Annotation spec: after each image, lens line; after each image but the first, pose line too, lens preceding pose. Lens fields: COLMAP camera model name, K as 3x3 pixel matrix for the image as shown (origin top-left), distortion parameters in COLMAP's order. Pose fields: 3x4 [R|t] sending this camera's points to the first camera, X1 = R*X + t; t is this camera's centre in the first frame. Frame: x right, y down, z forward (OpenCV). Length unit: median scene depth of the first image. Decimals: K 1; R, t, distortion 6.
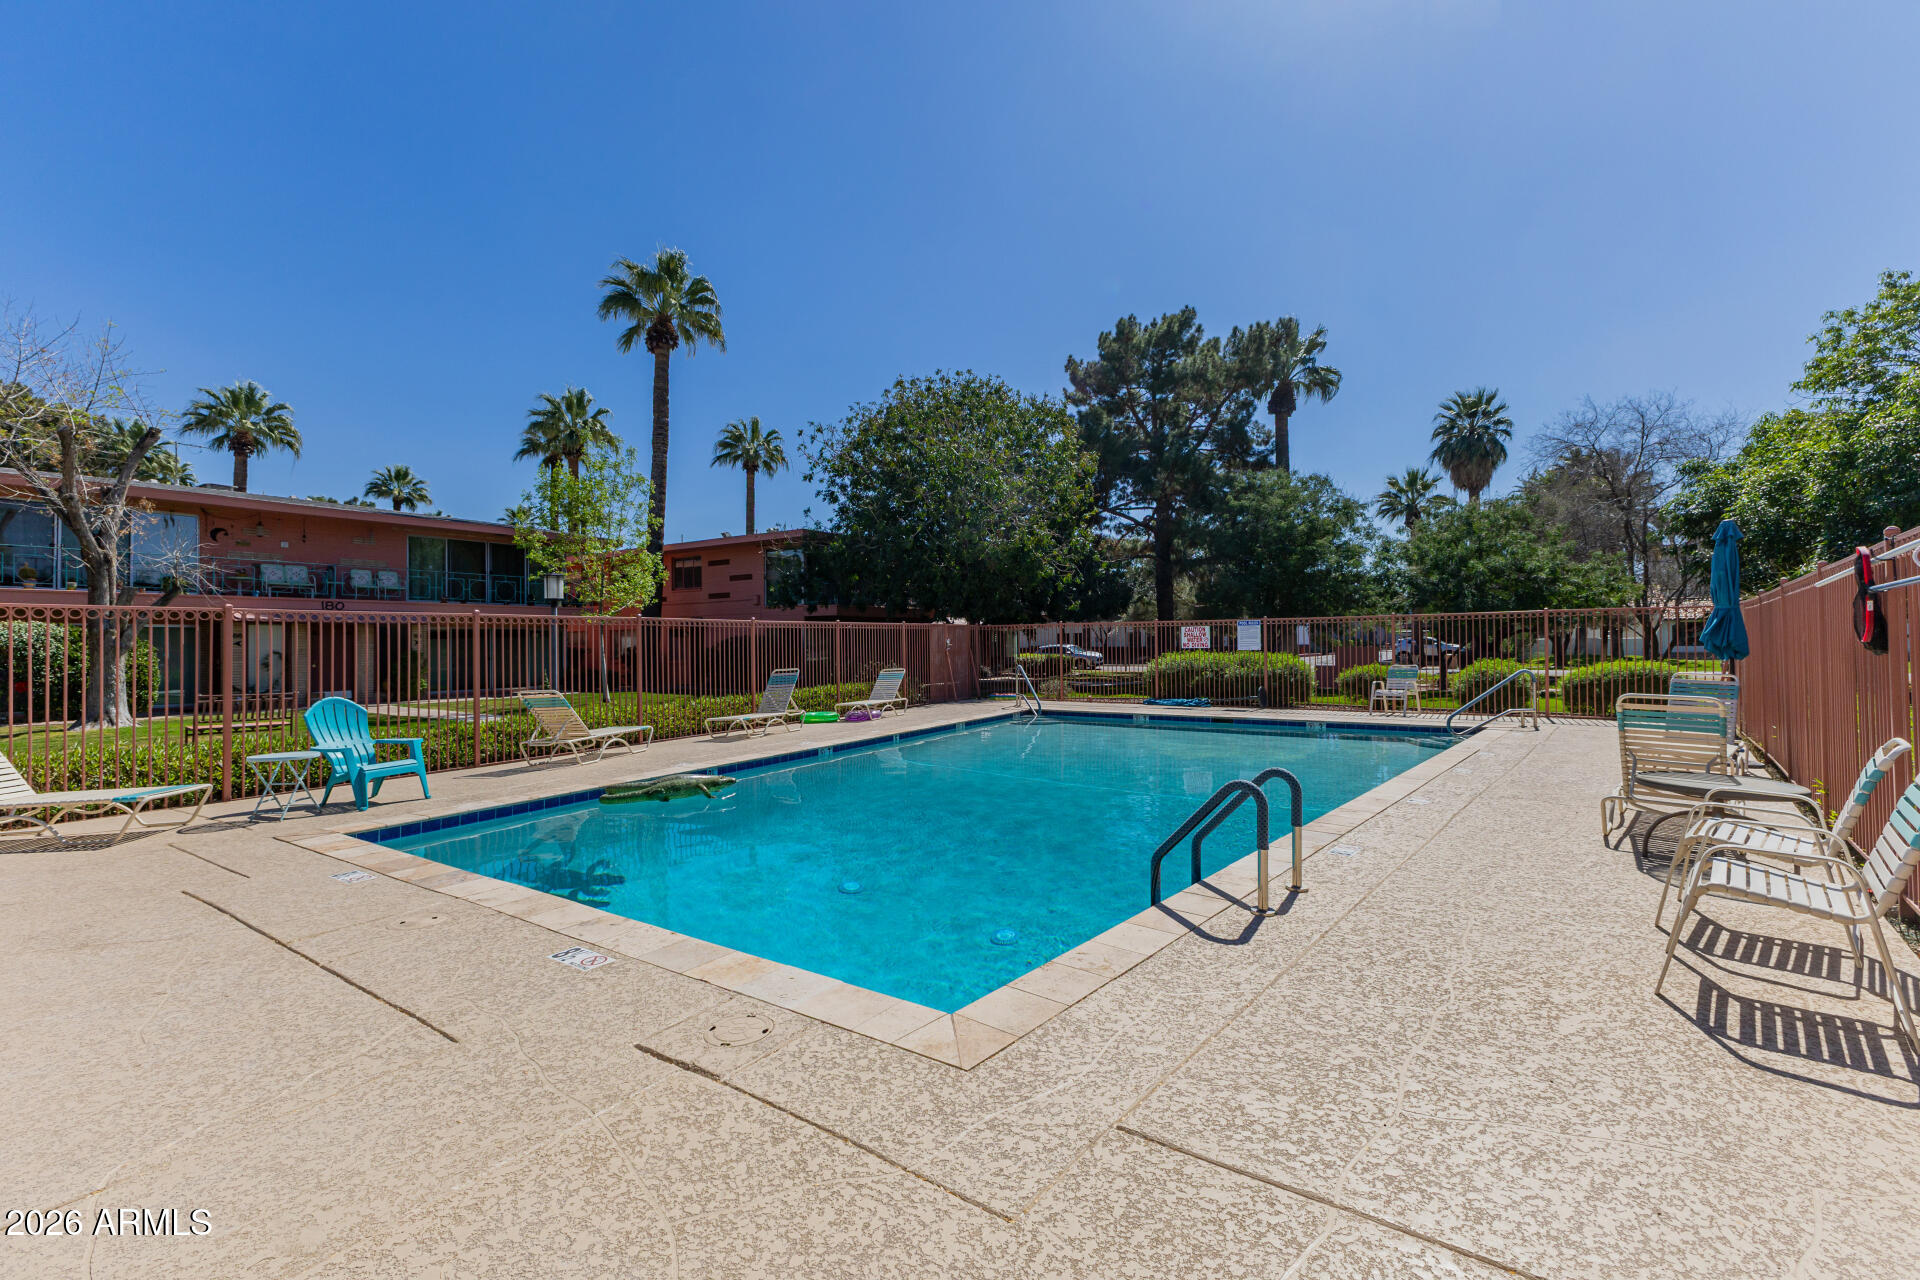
lens RADIAL K [[834.0, 0, 970.3], [0, 834.0, 640.3], [0, 0, 1]] dist [0.013771, -0.003524]
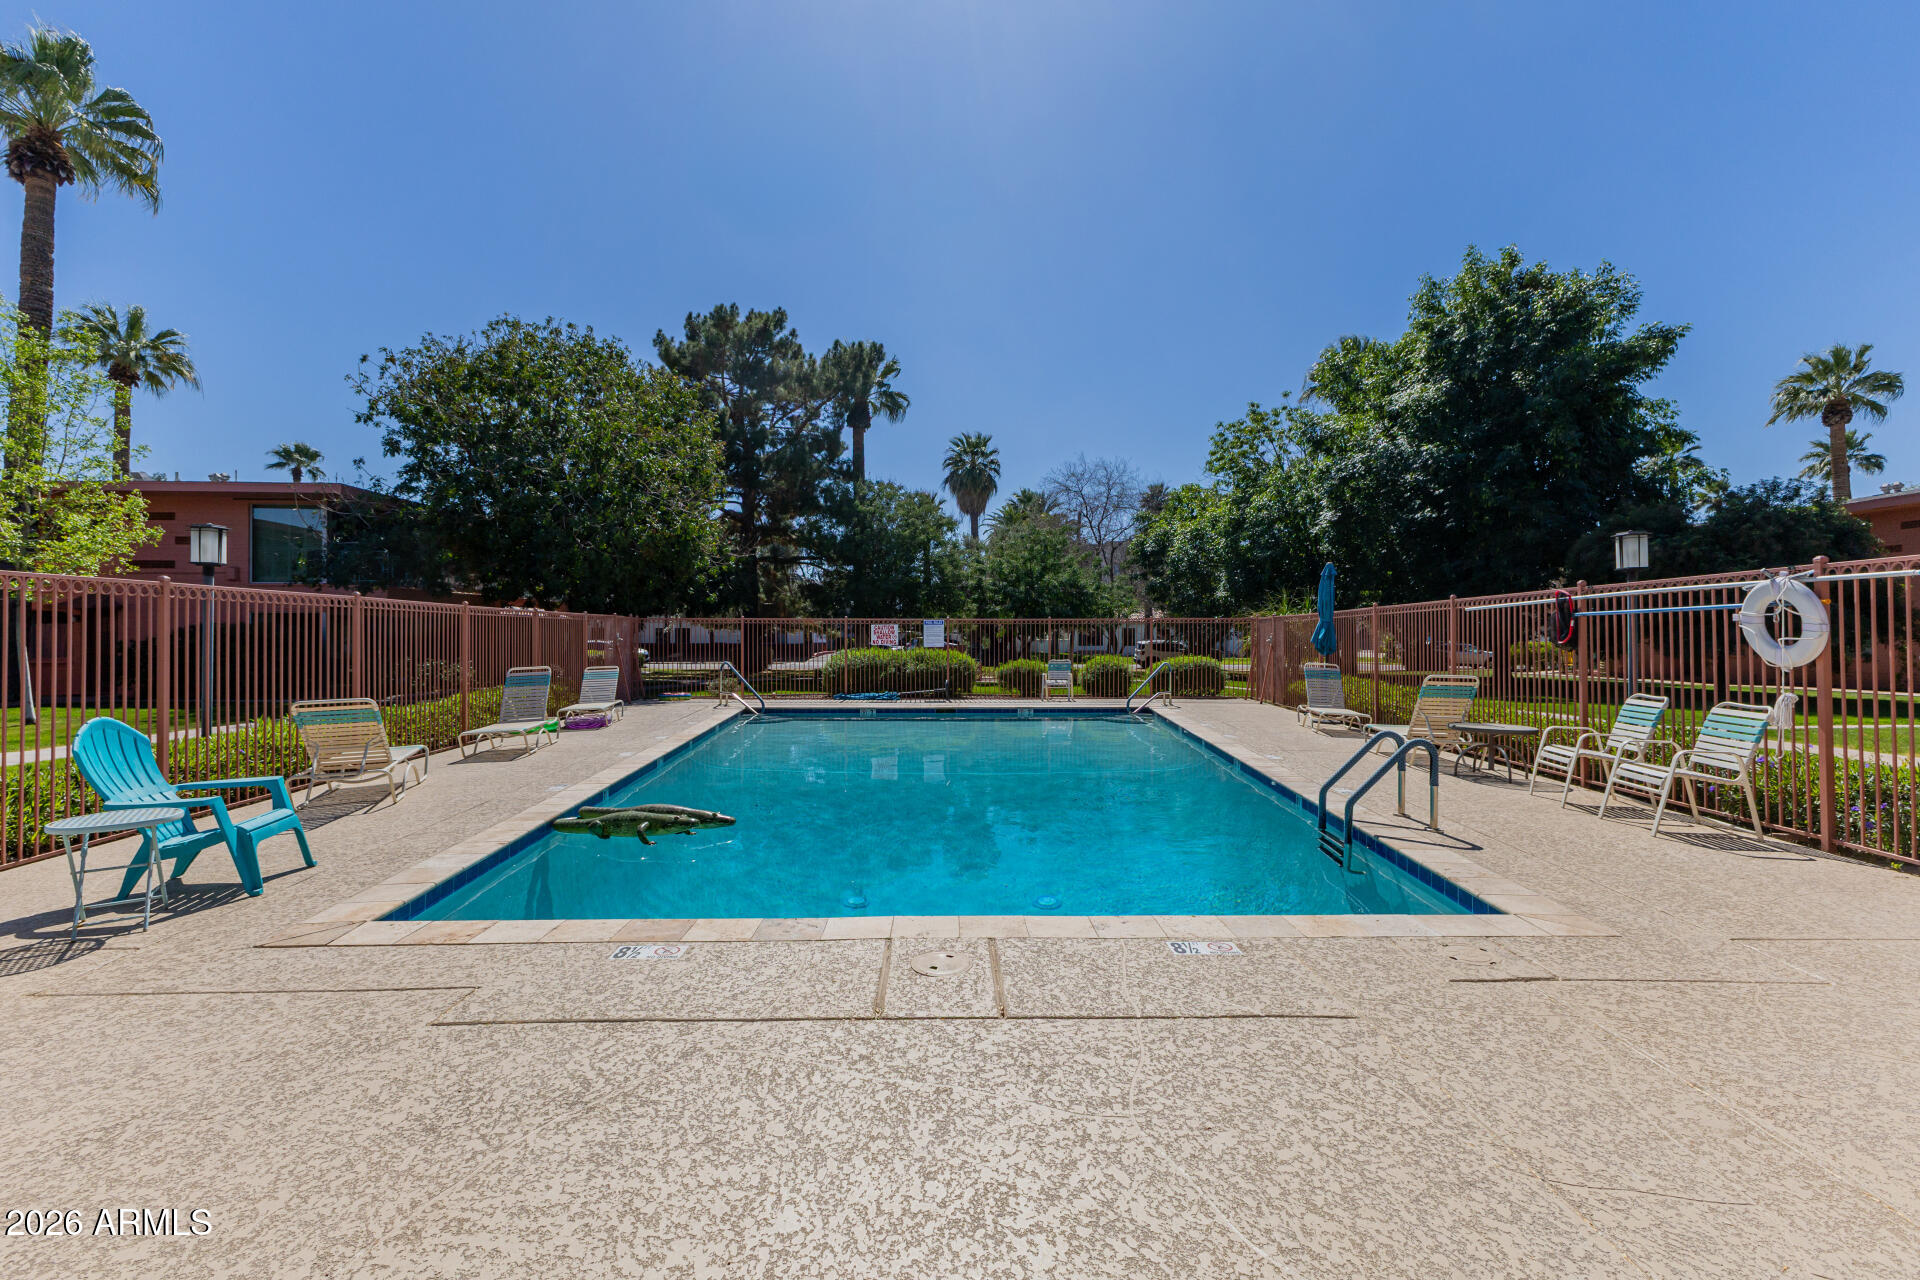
lens RADIAL K [[834.0, 0, 978.3], [0, 834.0, 637.1], [0, 0, 1]] dist [0.013771, -0.003524]
pose [[0.812406, 0.012223, 0.582964, -0.154773], [-0.011809, 0.999920, -0.004509, 0.001756], [-0.582973, -0.003221, 0.812485, 0.041844]]
